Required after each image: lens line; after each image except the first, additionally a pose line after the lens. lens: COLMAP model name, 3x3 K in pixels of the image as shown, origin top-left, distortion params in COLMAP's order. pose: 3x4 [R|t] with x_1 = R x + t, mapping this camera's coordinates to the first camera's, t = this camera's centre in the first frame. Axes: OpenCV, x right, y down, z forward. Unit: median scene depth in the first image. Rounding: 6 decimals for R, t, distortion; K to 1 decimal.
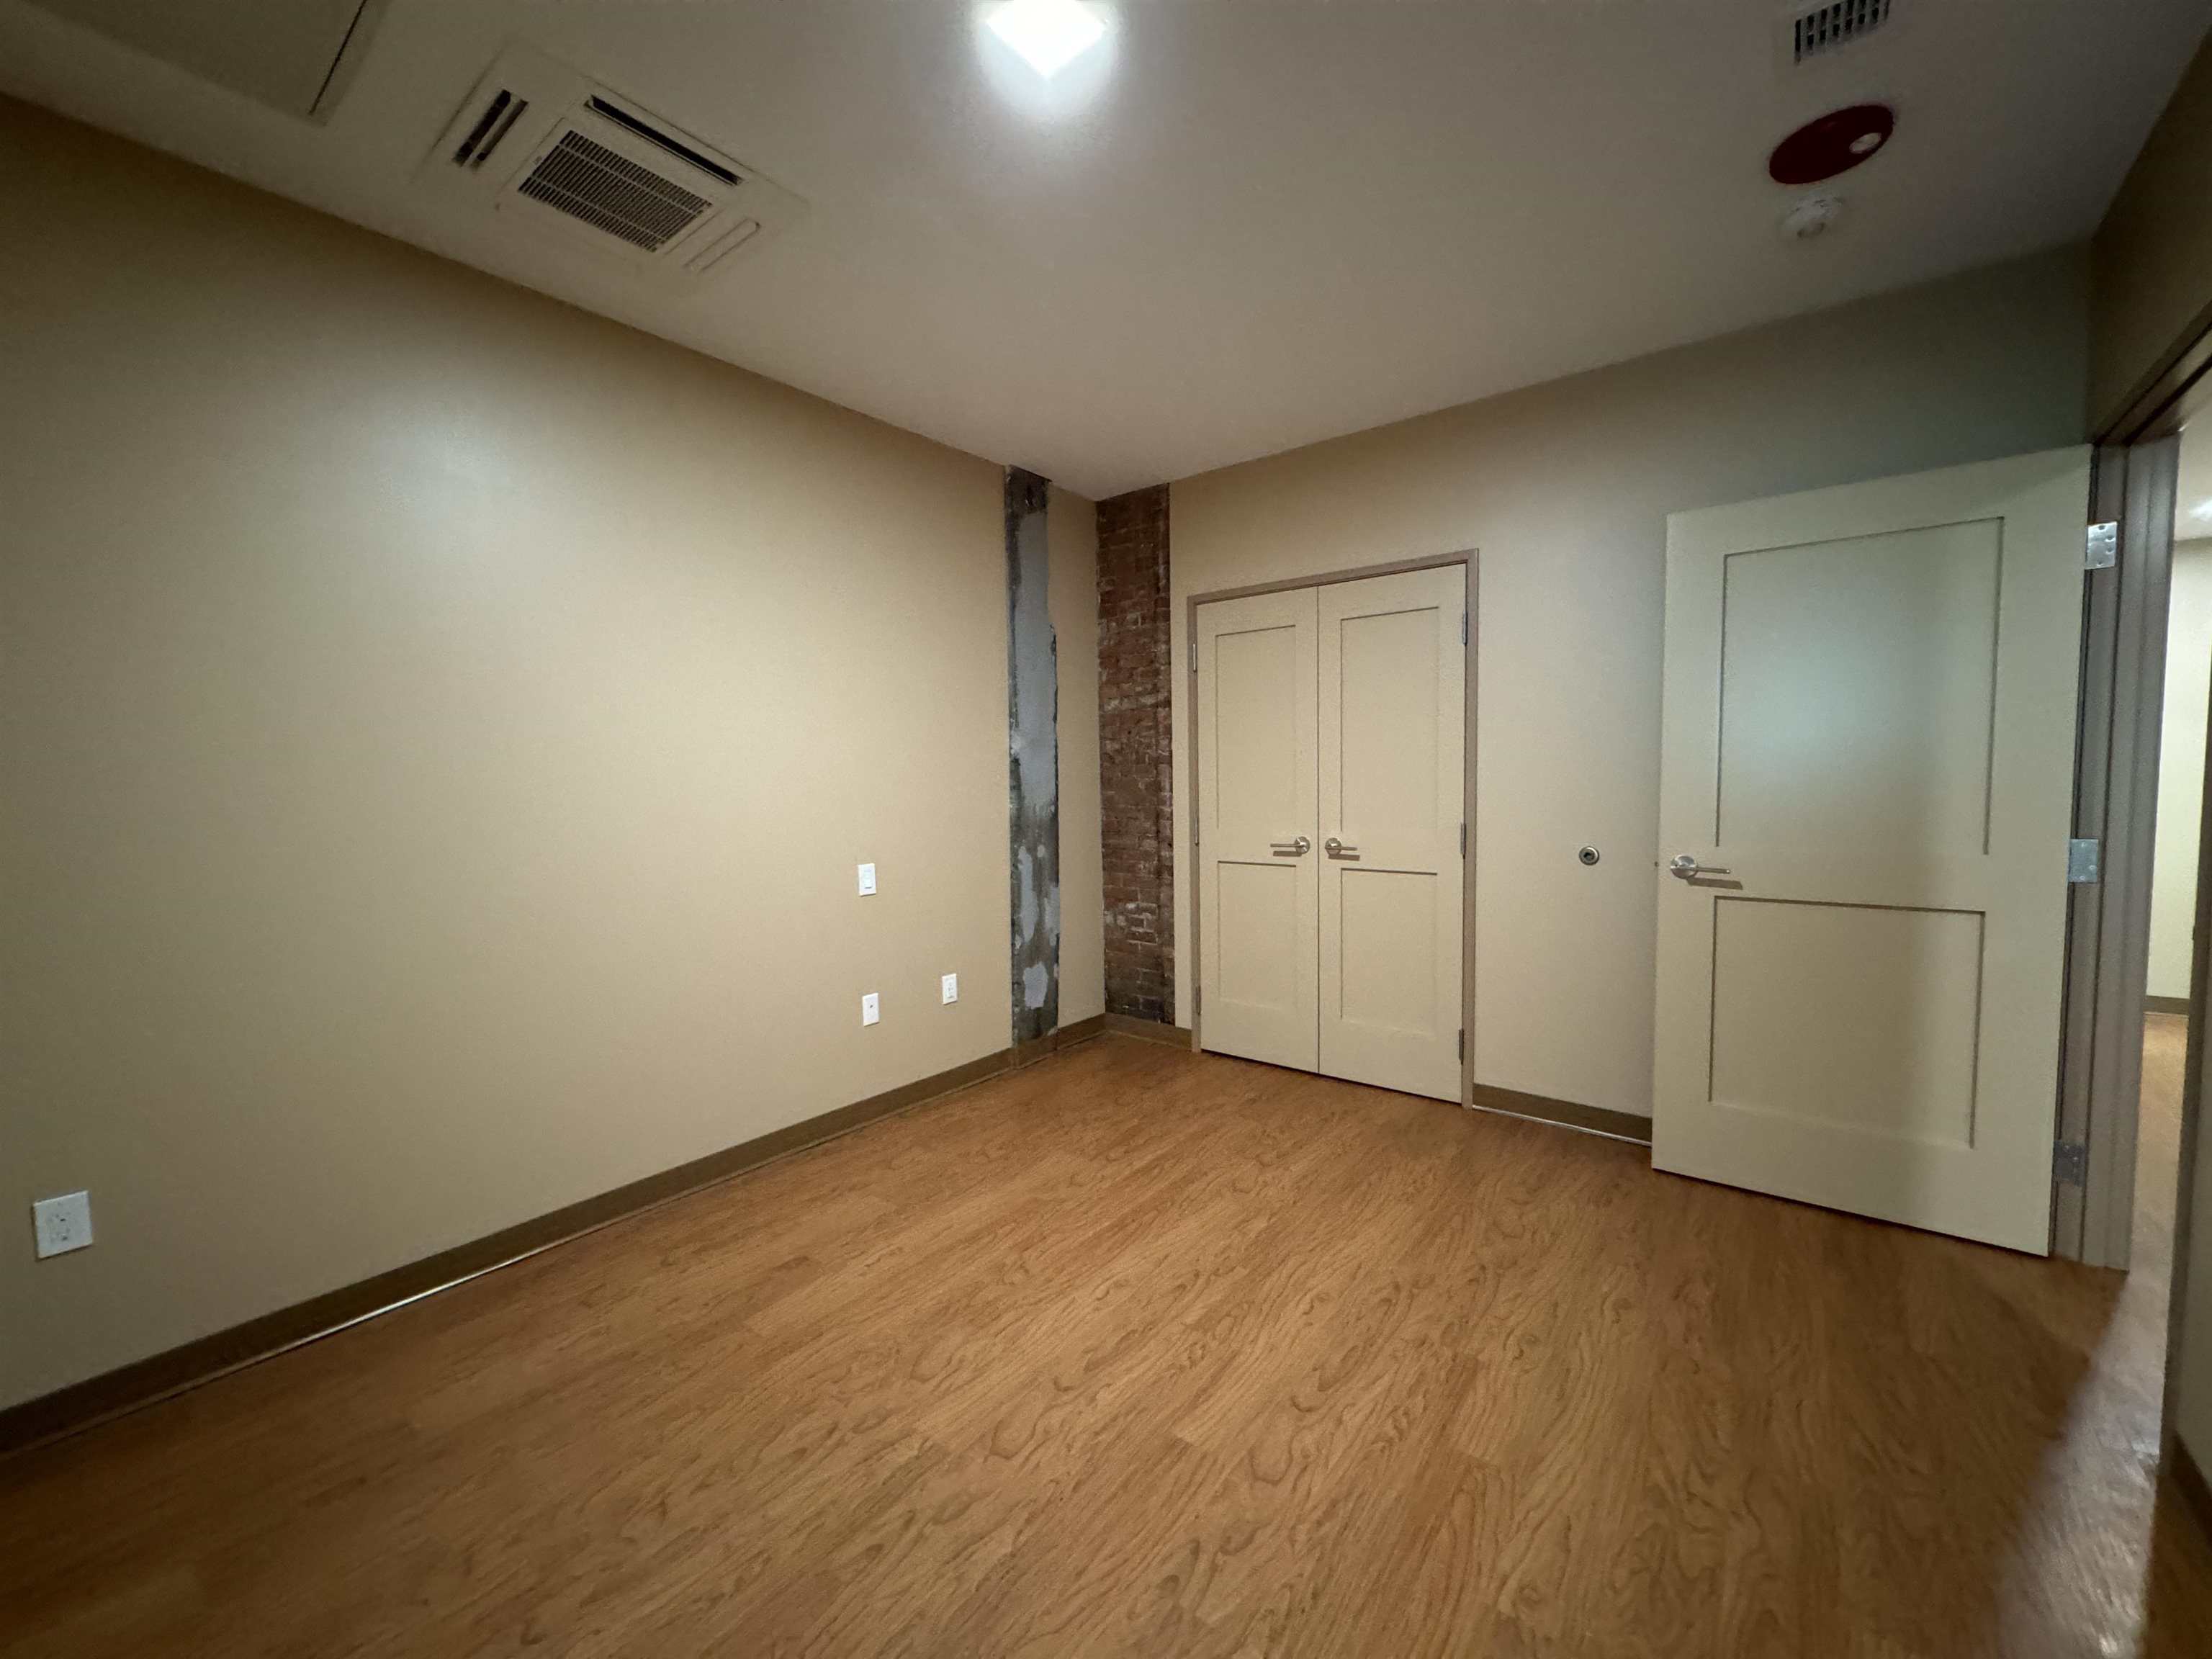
lens RADIAL K [[876.9, 0, 1104.5], [0, 876.9, 831.5], [0, 0, 1]] dist [-0.004554, 0.000235]
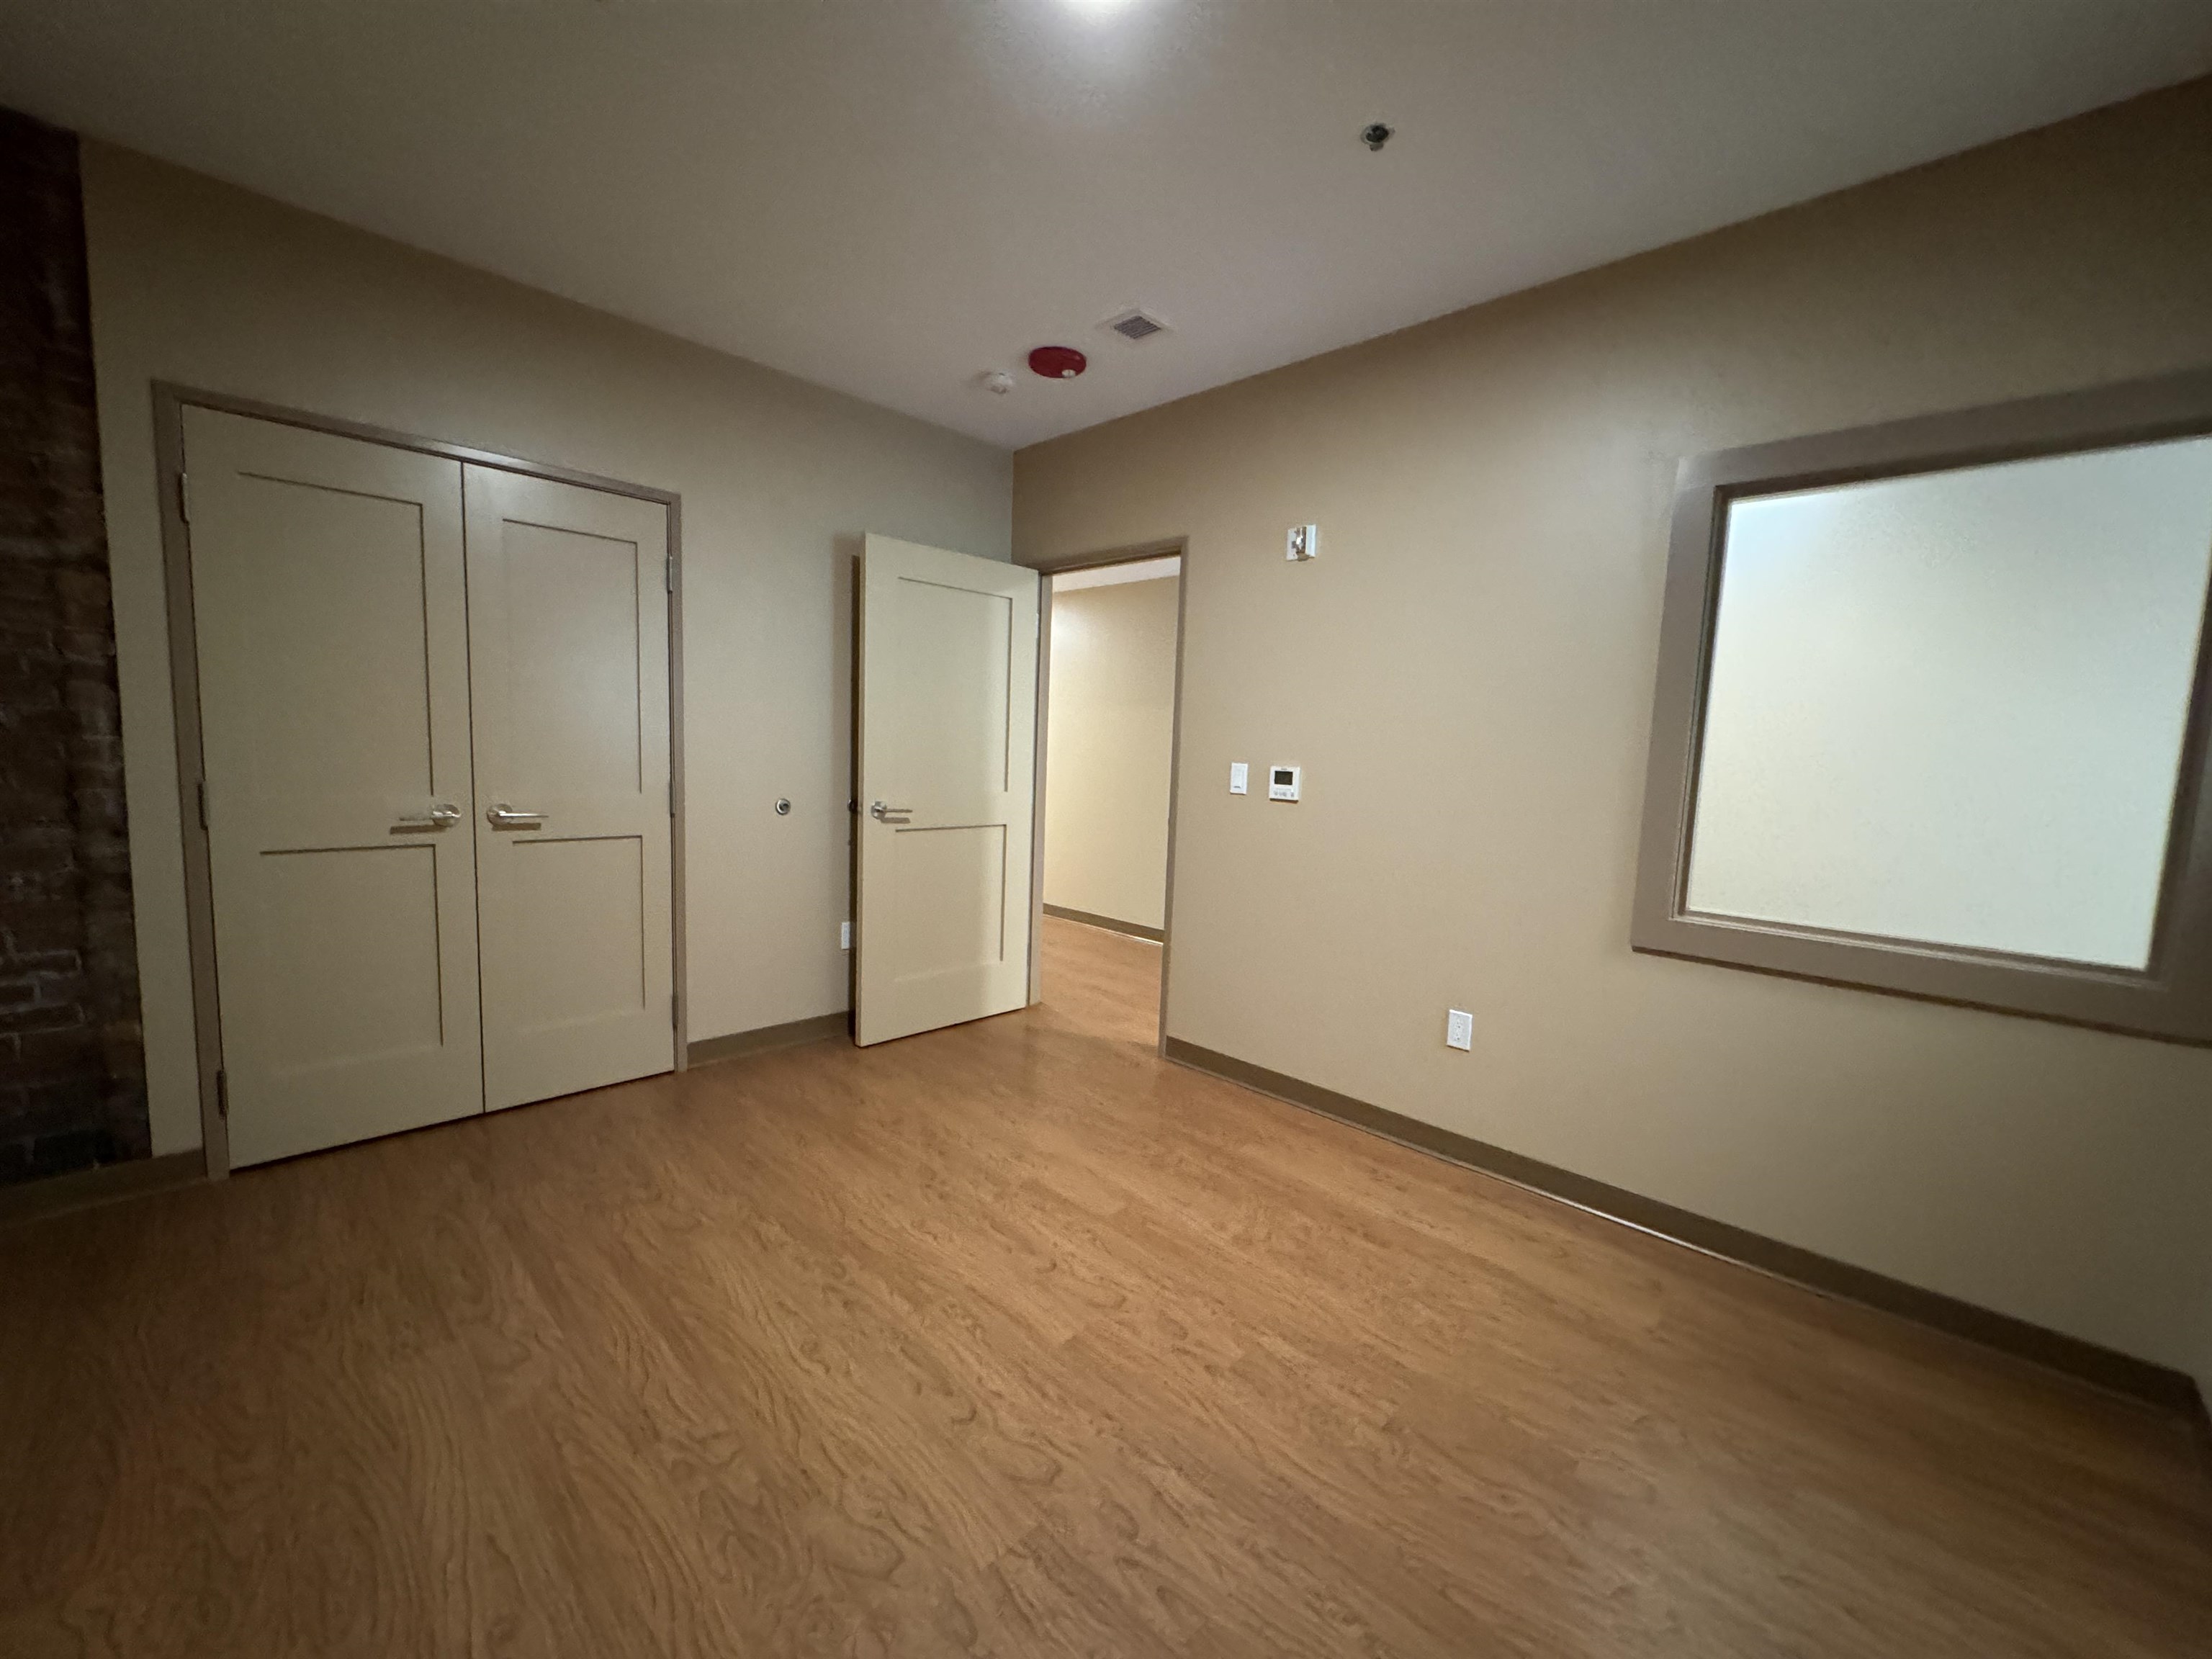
lens RADIAL K [[876.9, 0, 1108.0], [0, 876.9, 831.4], [0, 0, 1]] dist [-0.004554, 0.000235]
pose [[0.101844, -0.077704, 0.991761, -0.555812], [0.022286, 0.996873, 0.075816, -0.017819], [-0.994551, 0.014381, 0.103257, 0.479818]]
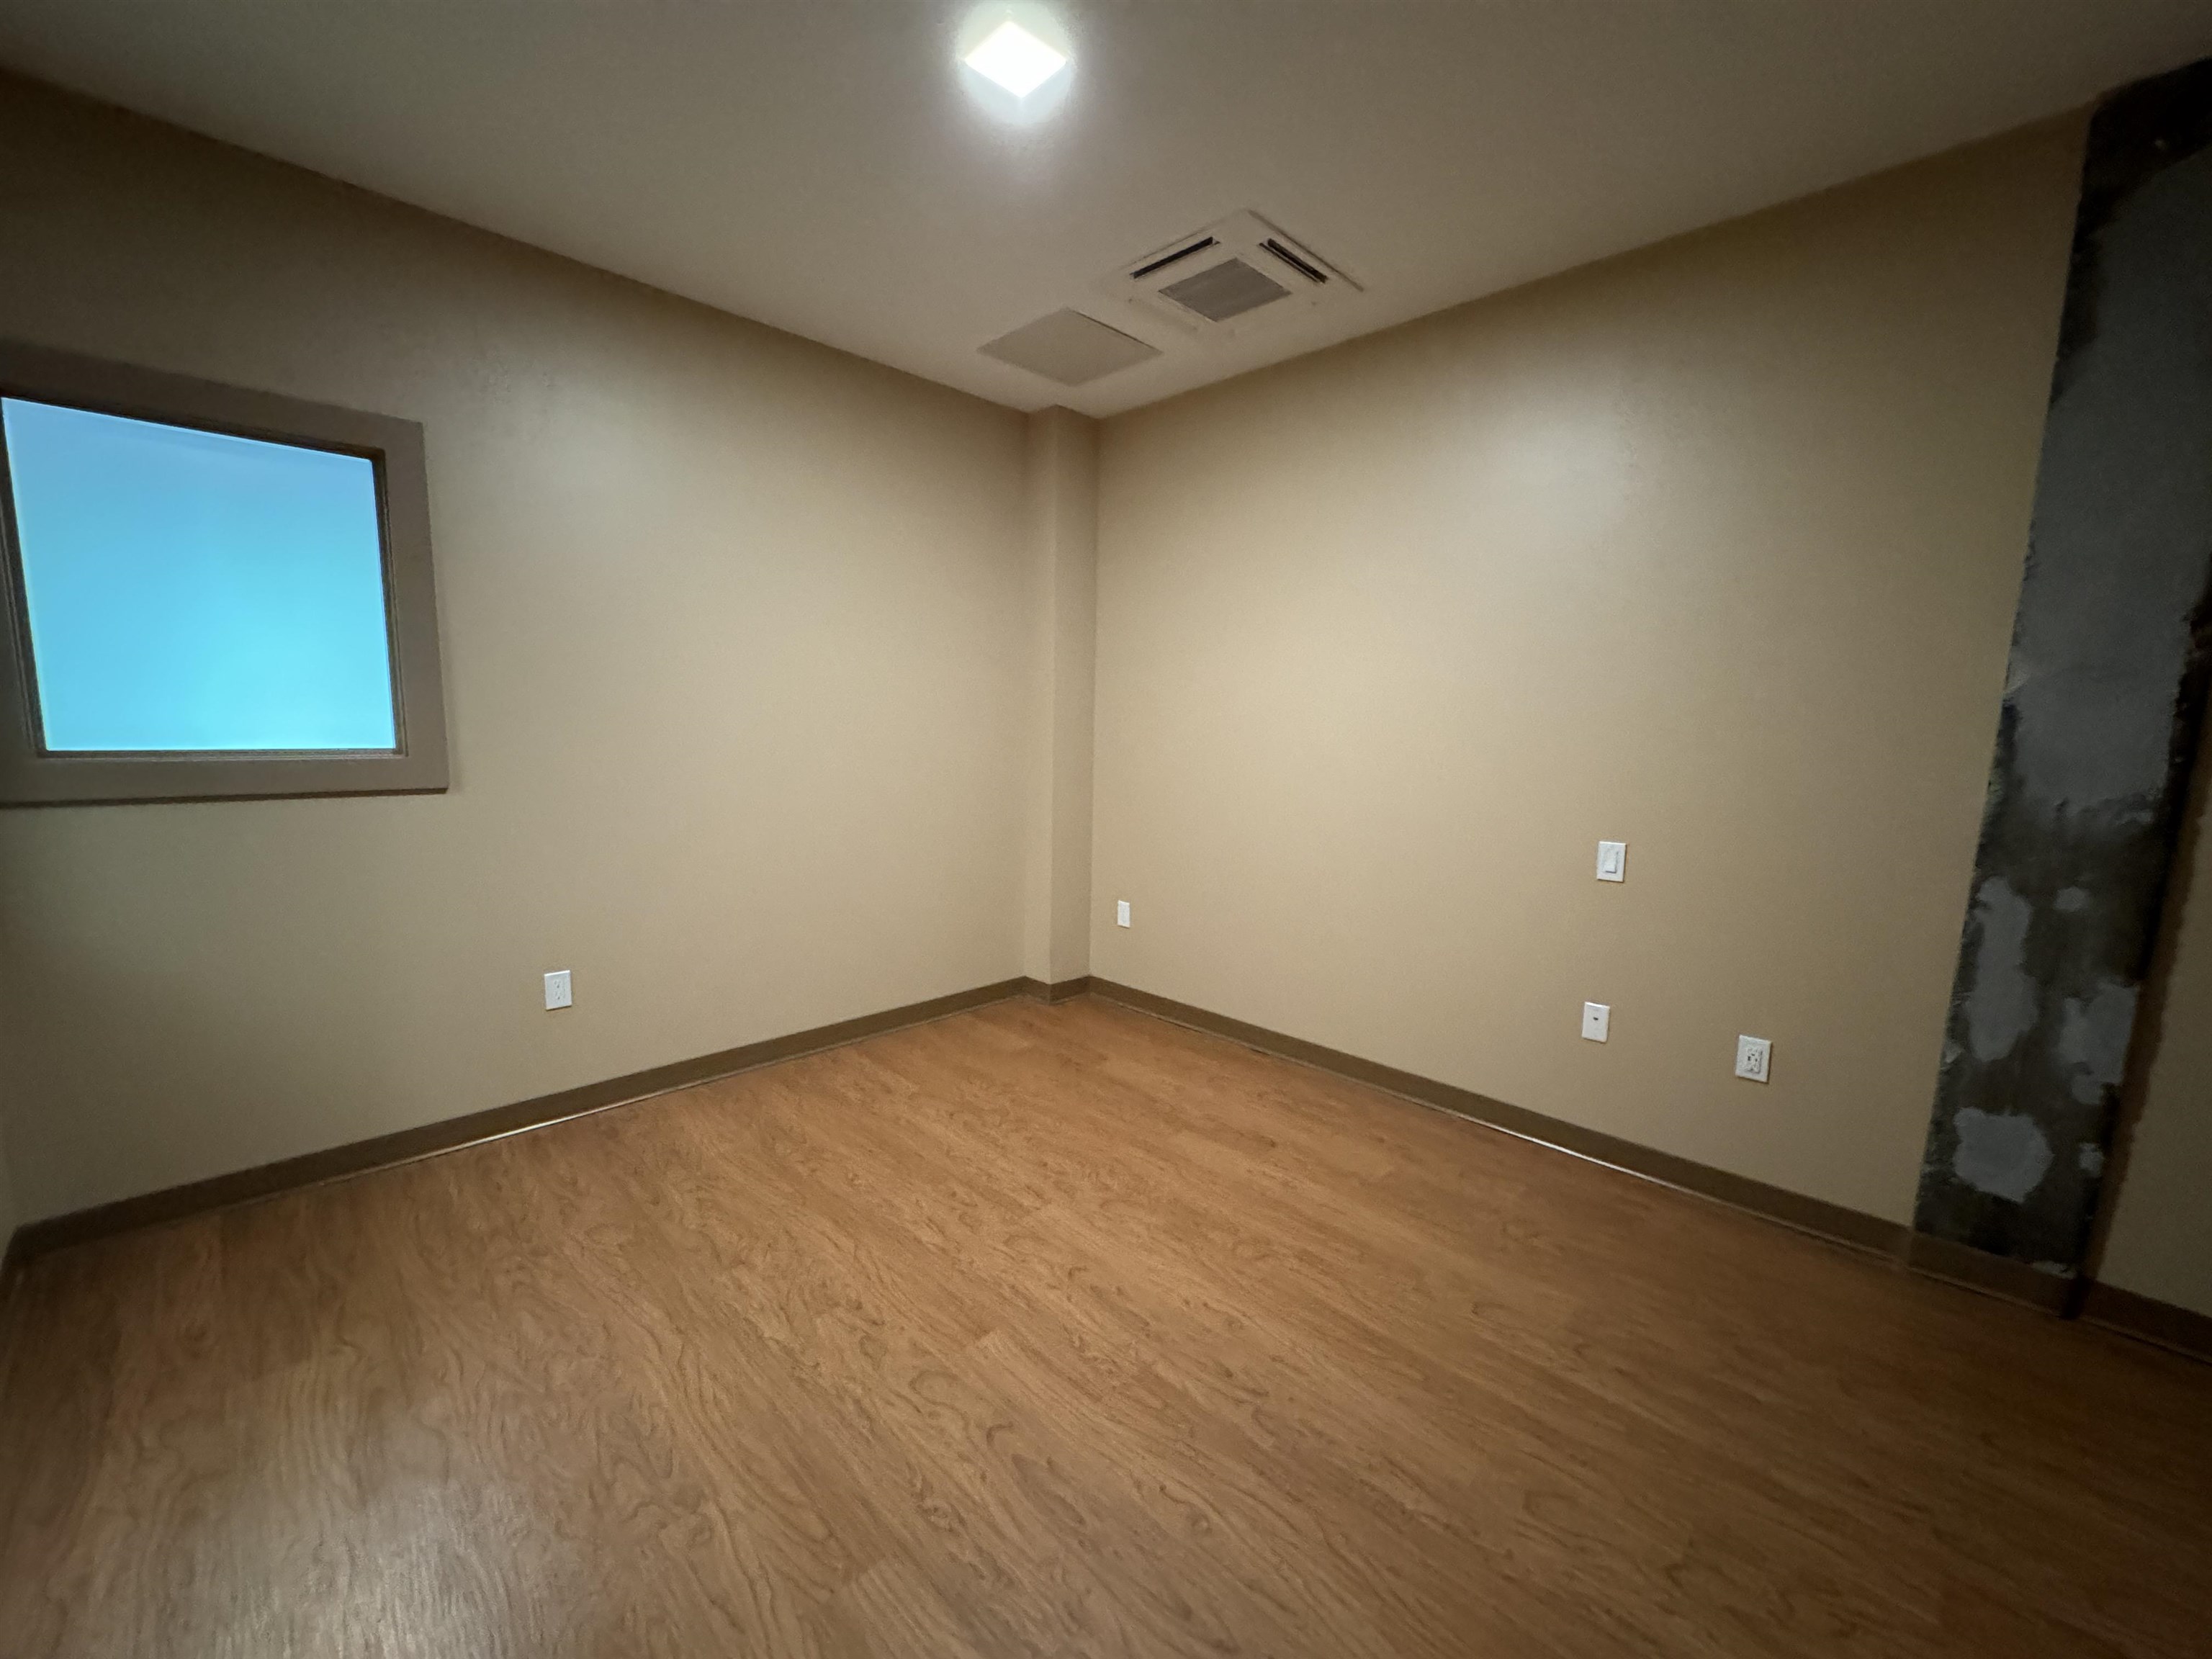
lens RADIAL K [[876.9, 0, 1103.5], [0, 876.9, 833.4], [0, 0, 1]] dist [-0.004554, 0.000235]
pose [[-0.114359, 0.142432, -0.983176, 0.618481], [-0.078679, 0.985262, 0.151886, -0.060520], [0.990319, 0.094724, -0.101467, 0.696596]]
